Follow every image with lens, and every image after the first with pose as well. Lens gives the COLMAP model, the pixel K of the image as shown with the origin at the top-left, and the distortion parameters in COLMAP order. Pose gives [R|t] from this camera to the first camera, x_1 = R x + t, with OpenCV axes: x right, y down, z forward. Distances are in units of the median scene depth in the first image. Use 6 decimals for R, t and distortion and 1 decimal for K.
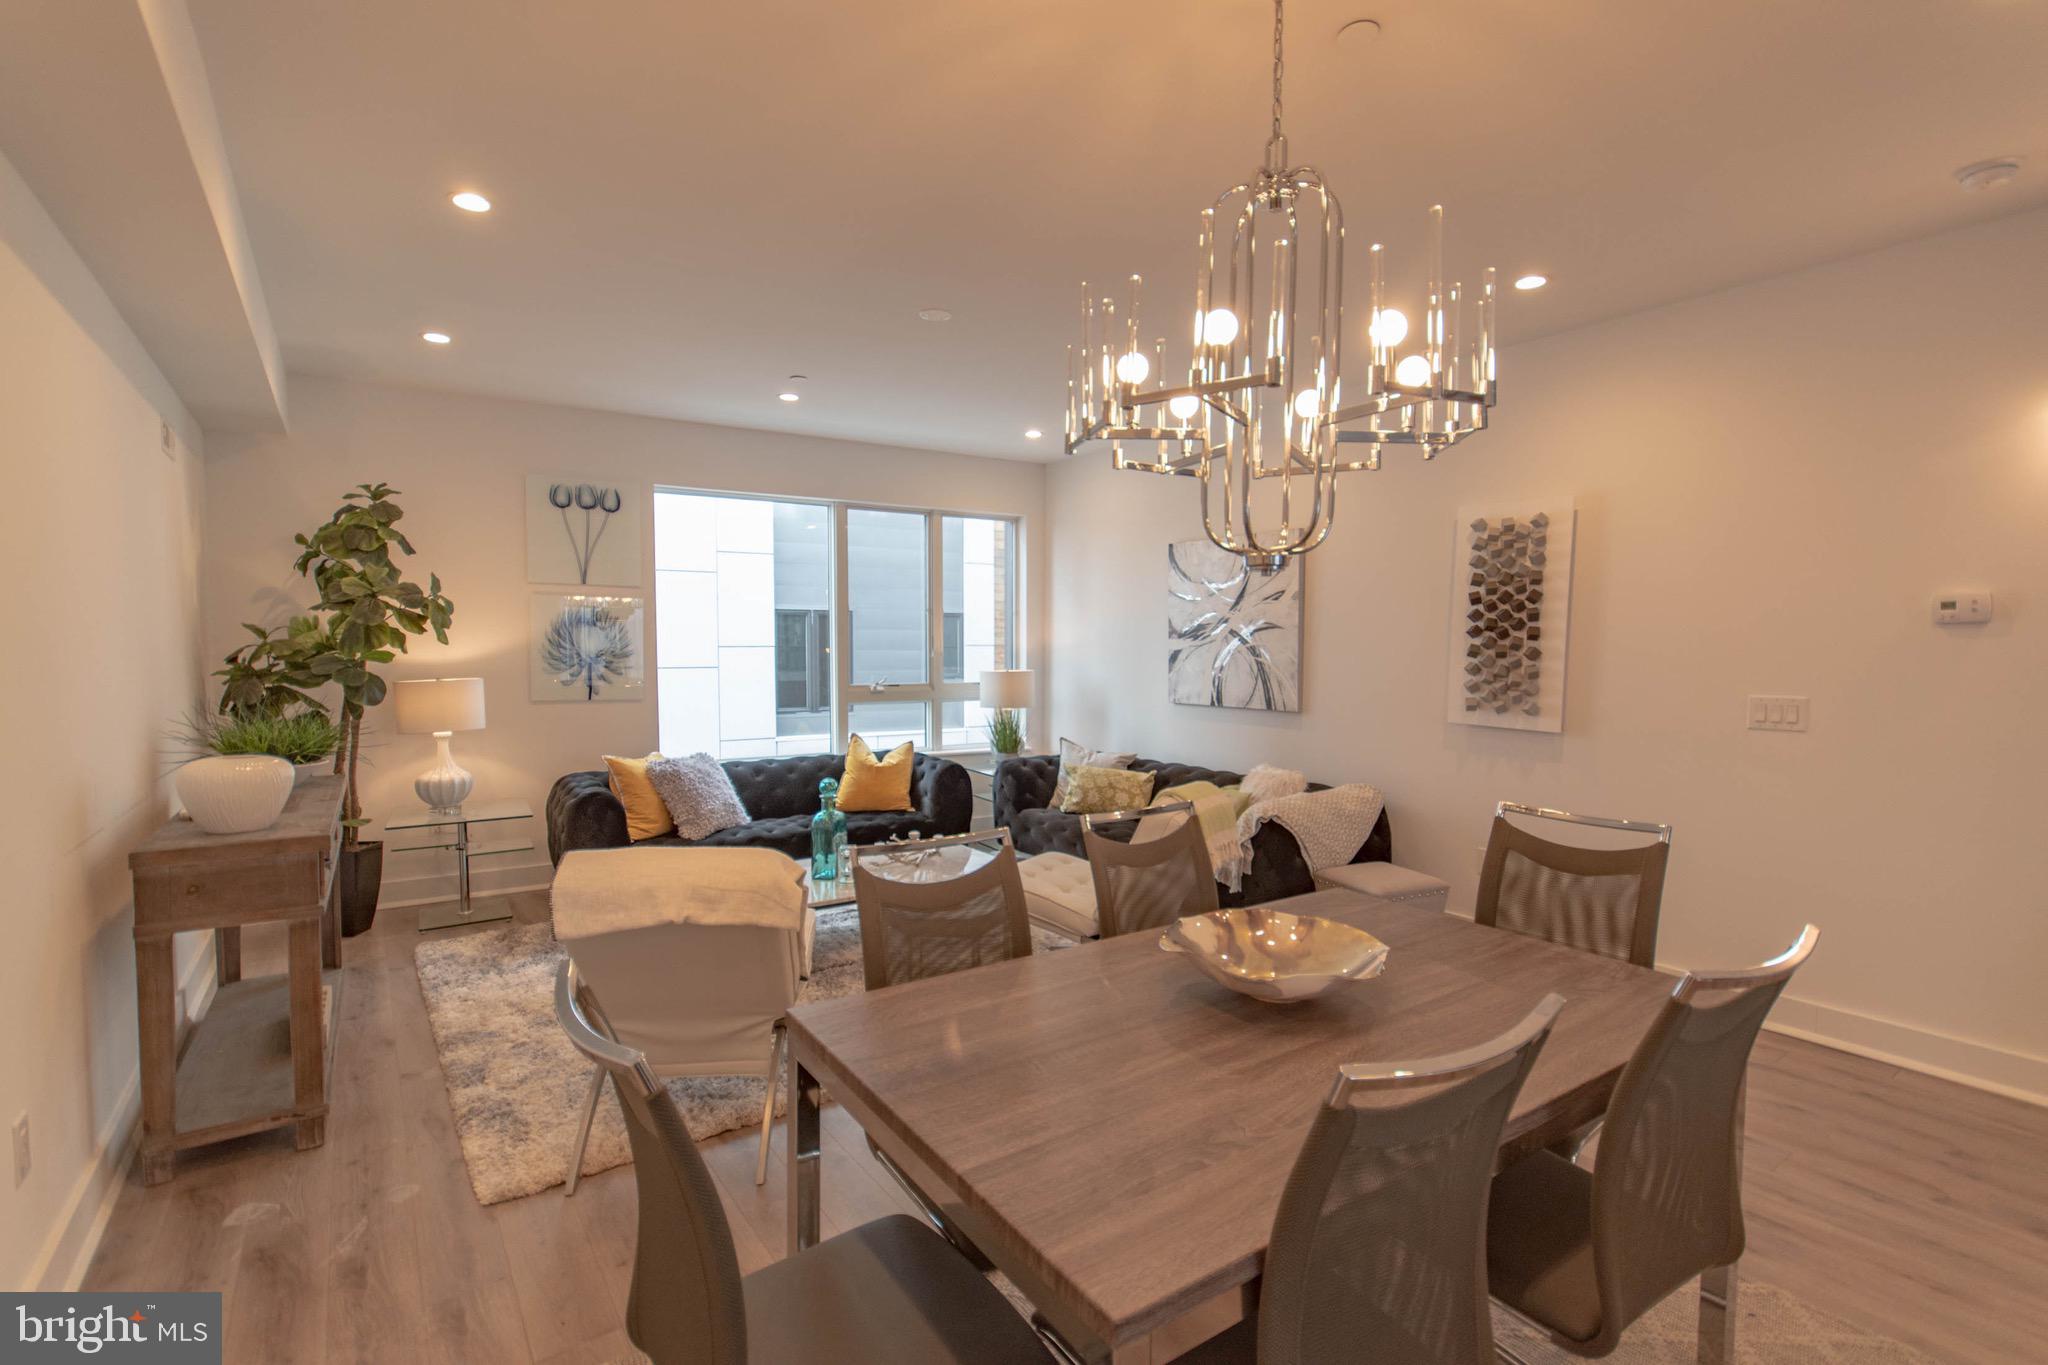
lens RADIAL K [[887.6, 0, 1032.5], [0, 887.6, 693.4], [0, 0, 1]] dist [-0.000227, -0.000075]
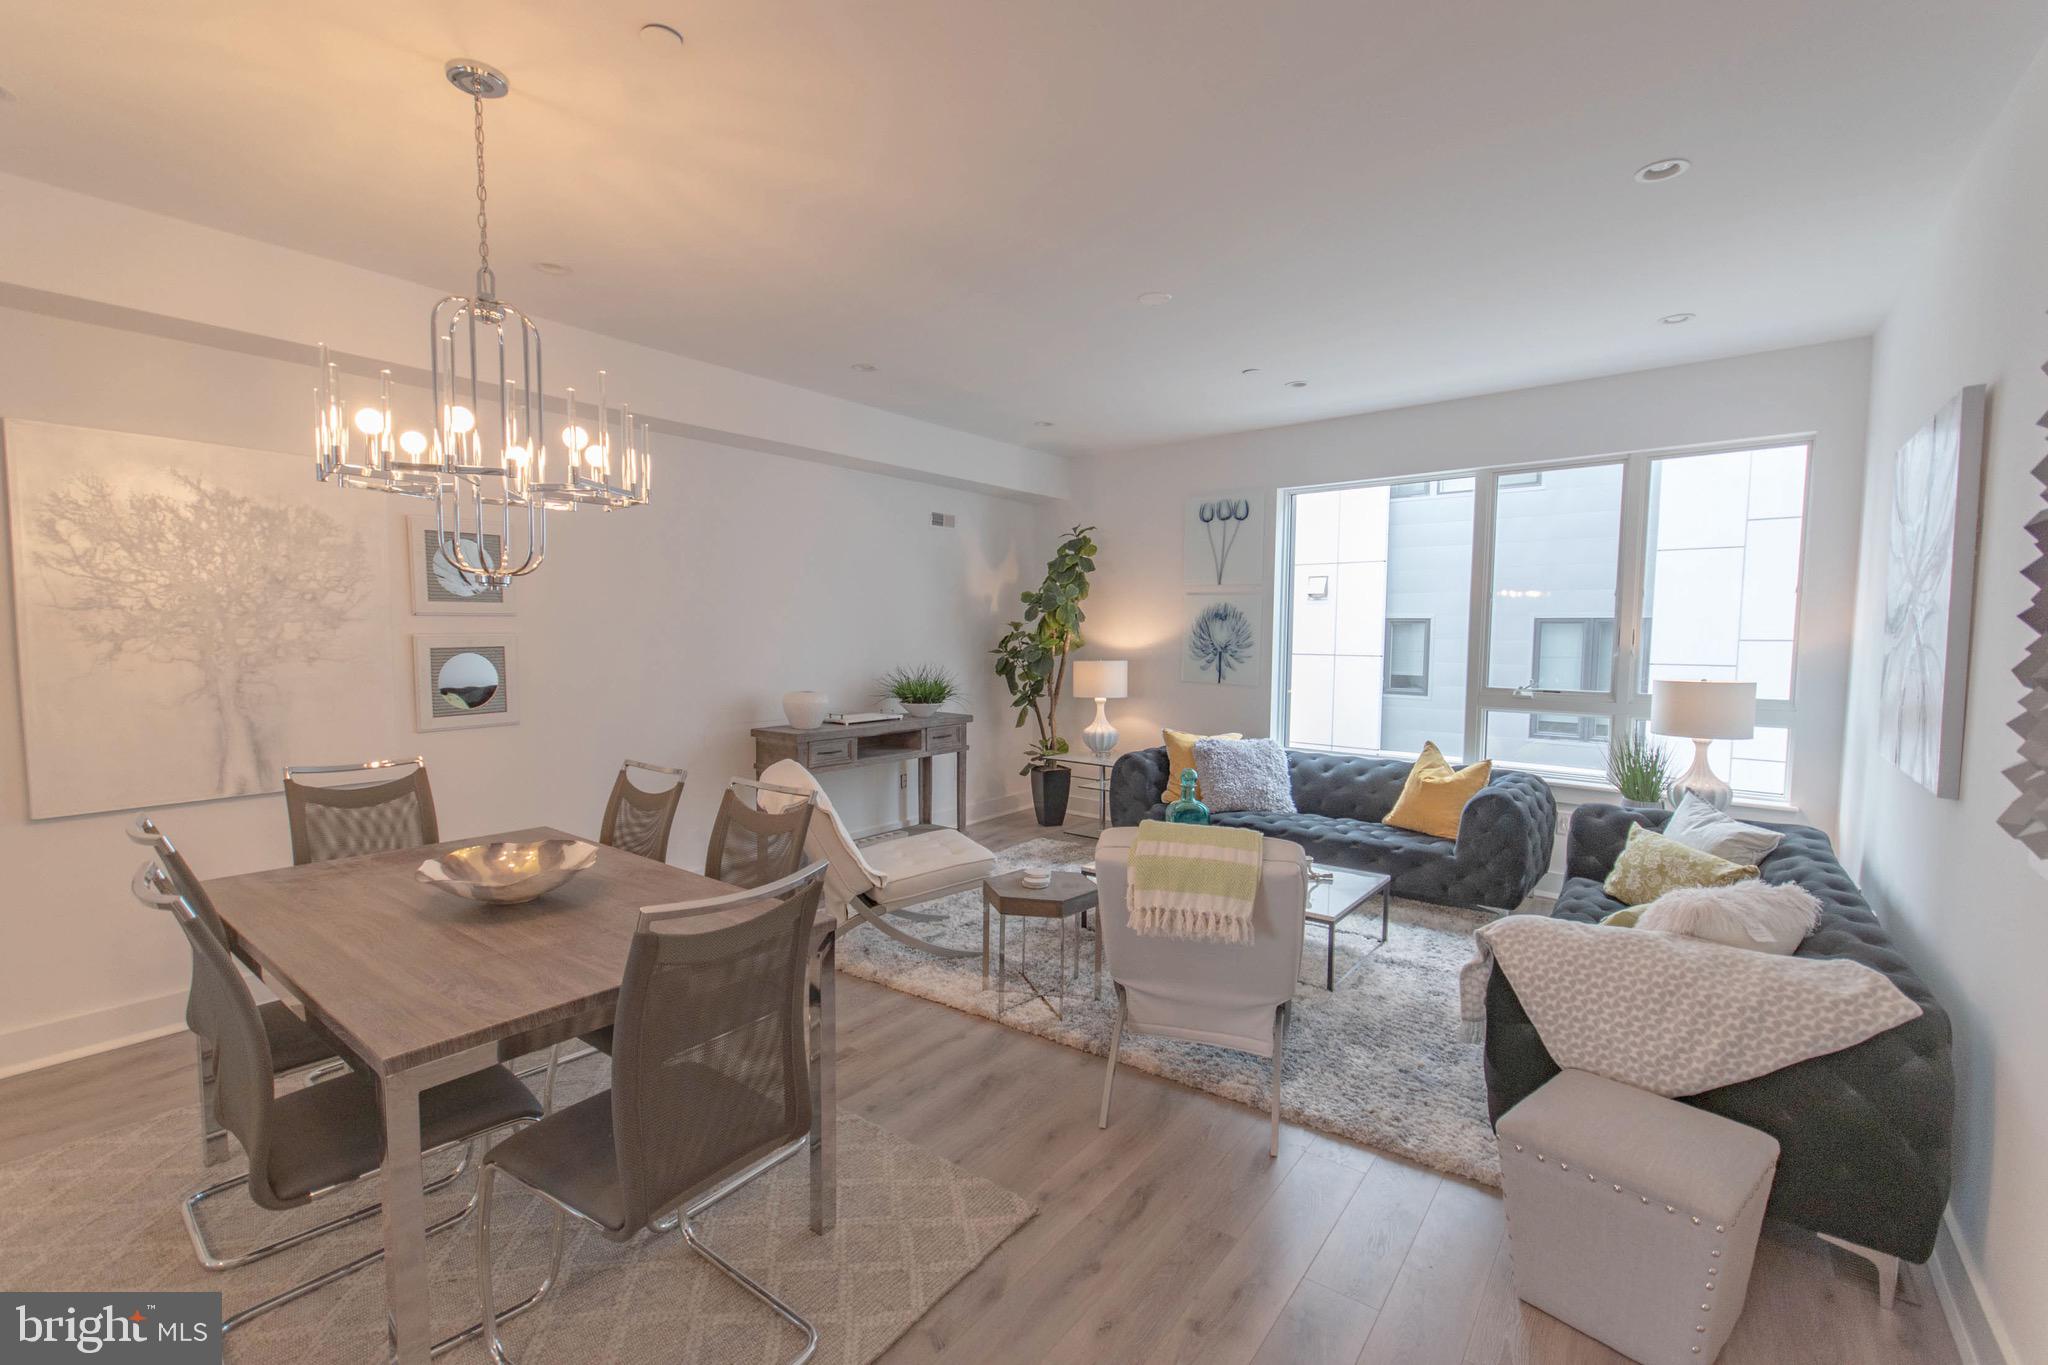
lens RADIAL K [[887.6, 0, 1032.5], [0, 887.6, 693.4], [0, 0, 1]] dist [-0.000227, -0.000075]
pose [[0.323291, 0.069630, -0.943734, 0.533995], [-0.055516, 0.996967, 0.054540, -0.029854], [0.944670, 0.034760, 0.326176, 0.384891]]
